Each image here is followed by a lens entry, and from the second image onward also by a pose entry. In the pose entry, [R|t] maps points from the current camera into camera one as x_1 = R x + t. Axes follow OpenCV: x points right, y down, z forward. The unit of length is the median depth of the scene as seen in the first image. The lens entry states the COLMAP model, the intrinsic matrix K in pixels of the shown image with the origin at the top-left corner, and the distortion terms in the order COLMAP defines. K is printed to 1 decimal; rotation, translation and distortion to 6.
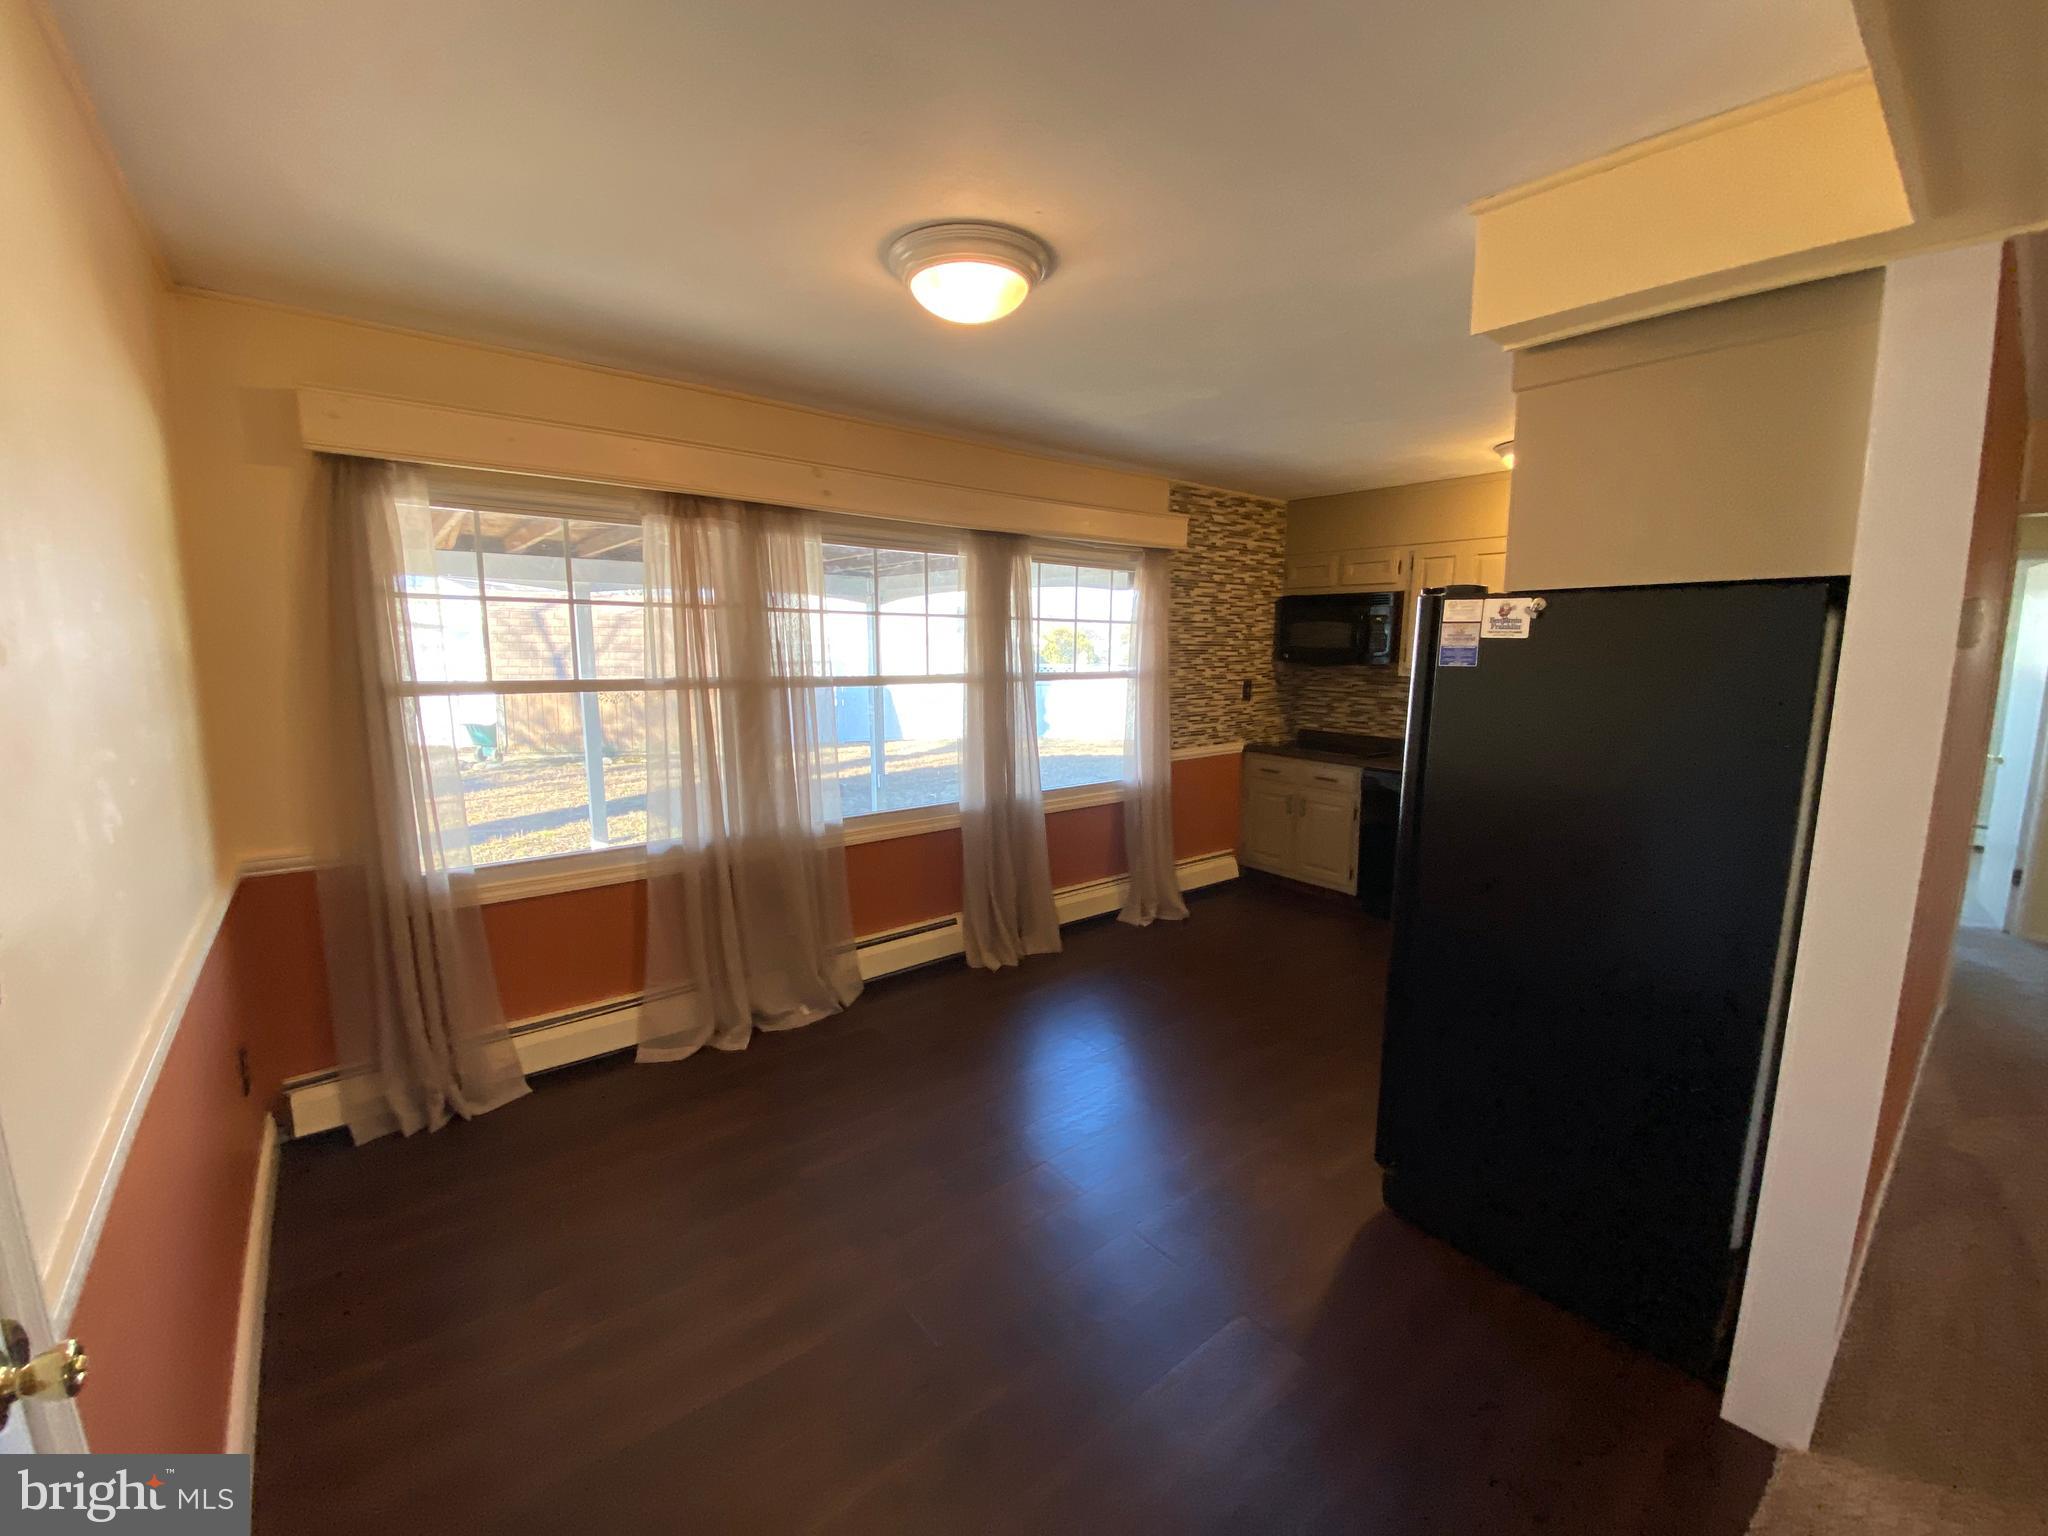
lens RADIAL K [[824.7, 0, 1008.2], [0, 824.7, 764.7], [0, 0, 1]] dist [0.034560, -0.036225]
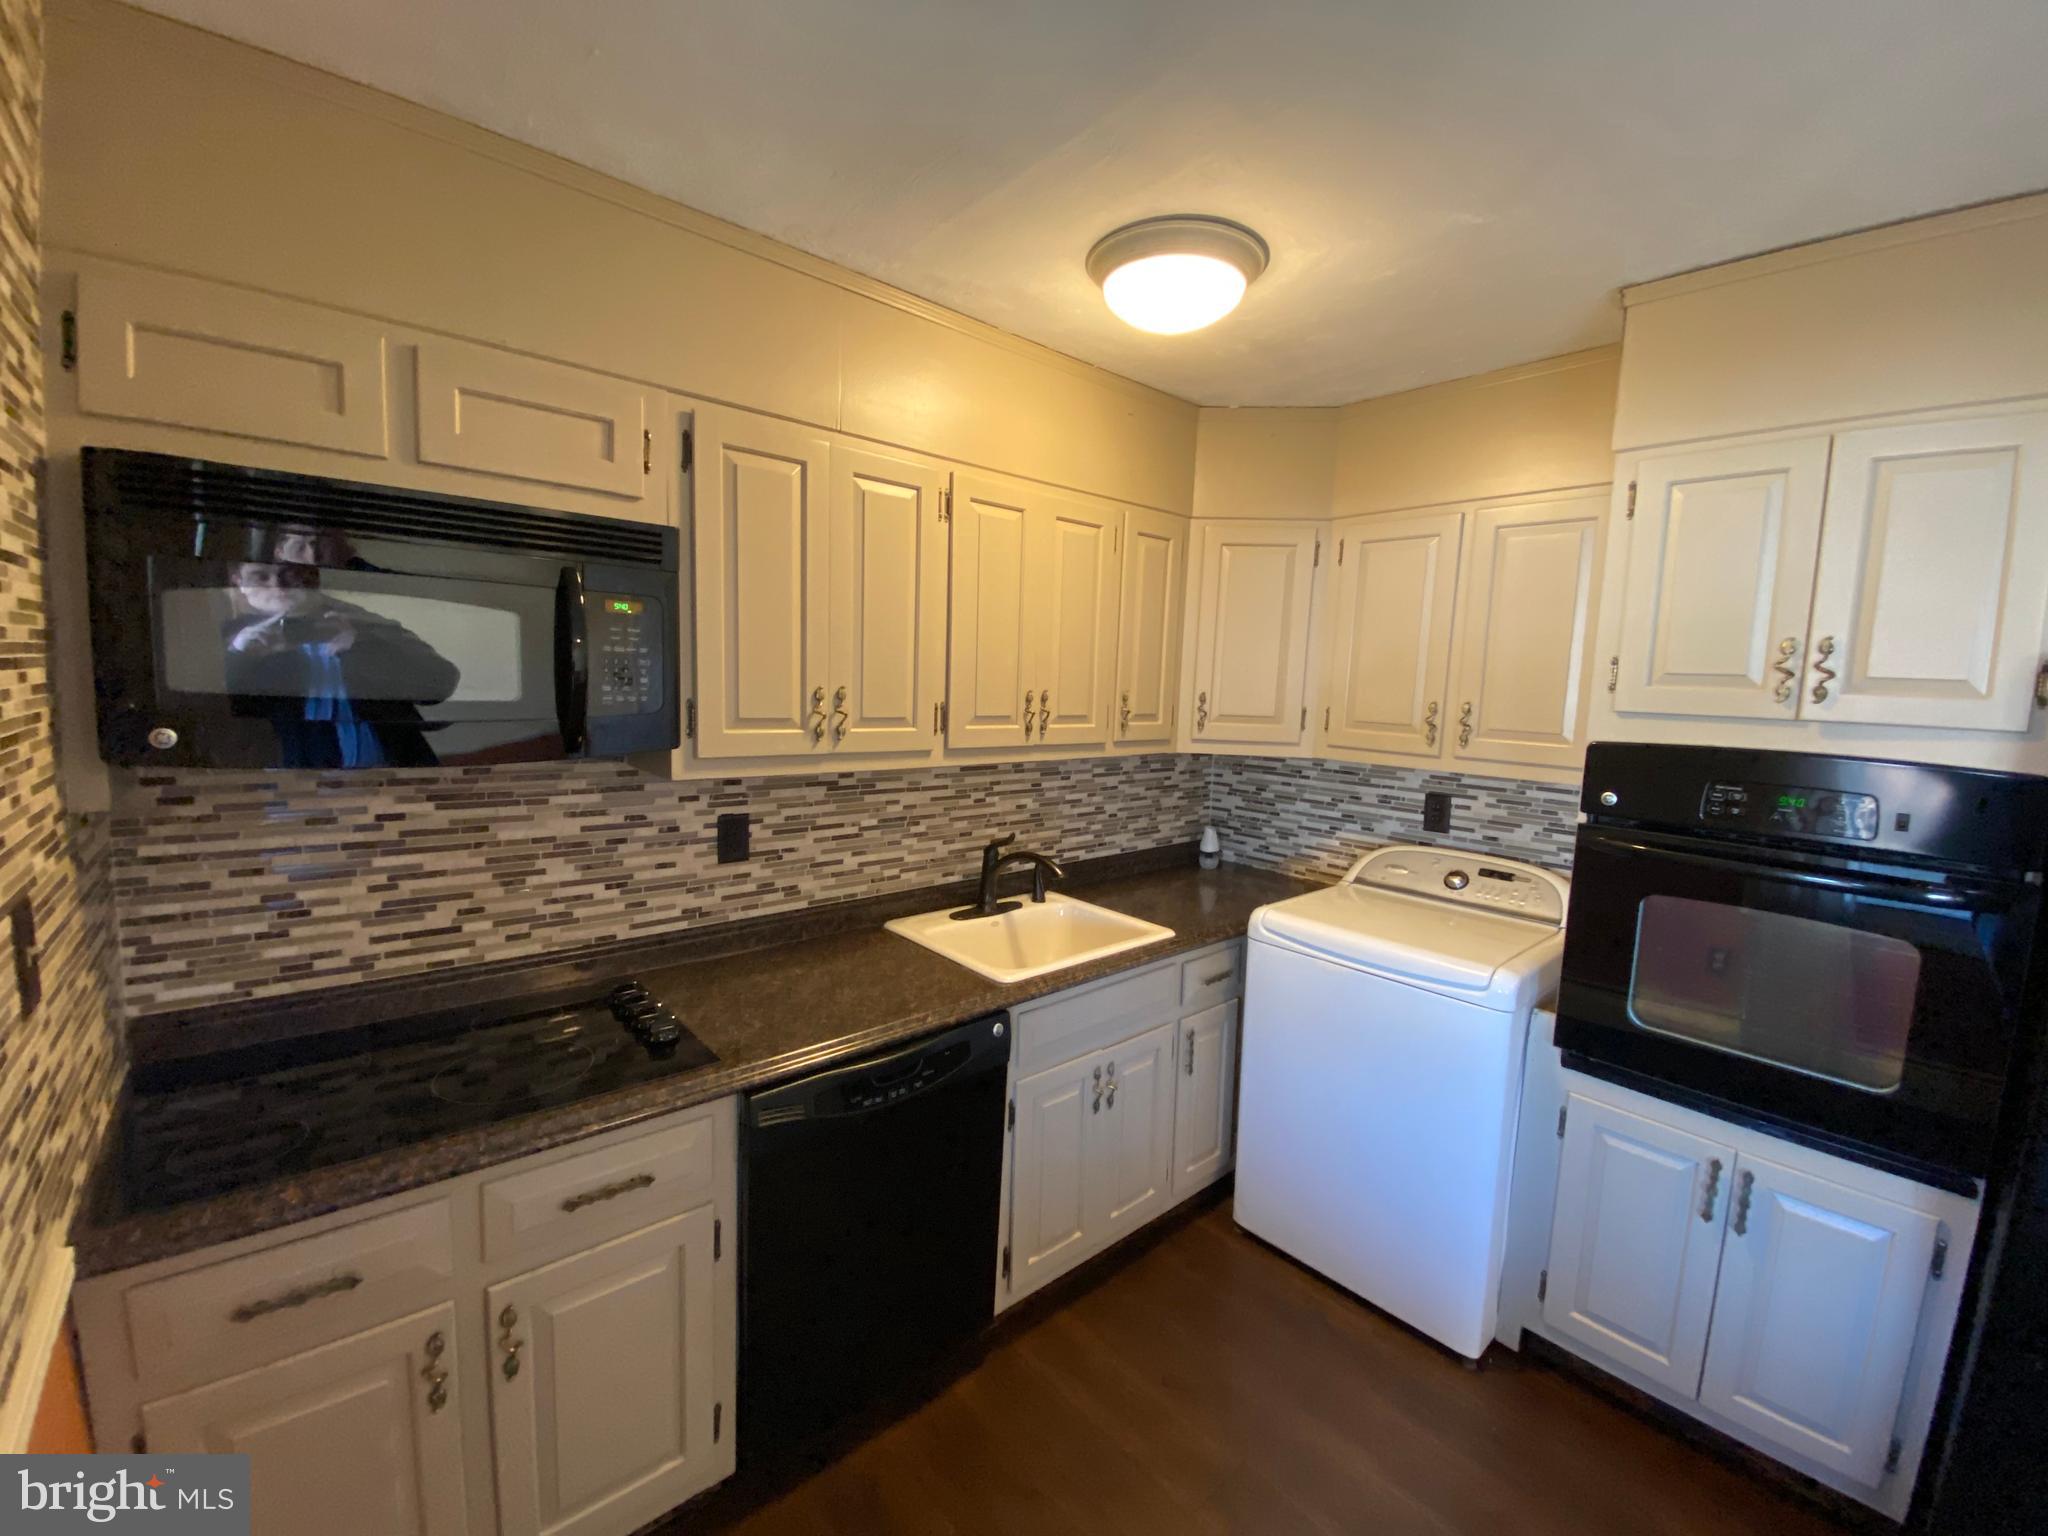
lens RADIAL K [[817.9, 0, 1024.0], [0, 817.9, 768.0], [0, 0, 1]] dist [0.030419, -0.027018]
pose [[-0.050804, -0.119665, 0.991514, 0.165033], [0.110420, 0.986036, 0.124661, -0.175017], [-0.992586, 0.115816, -0.036881, 1.102866]]
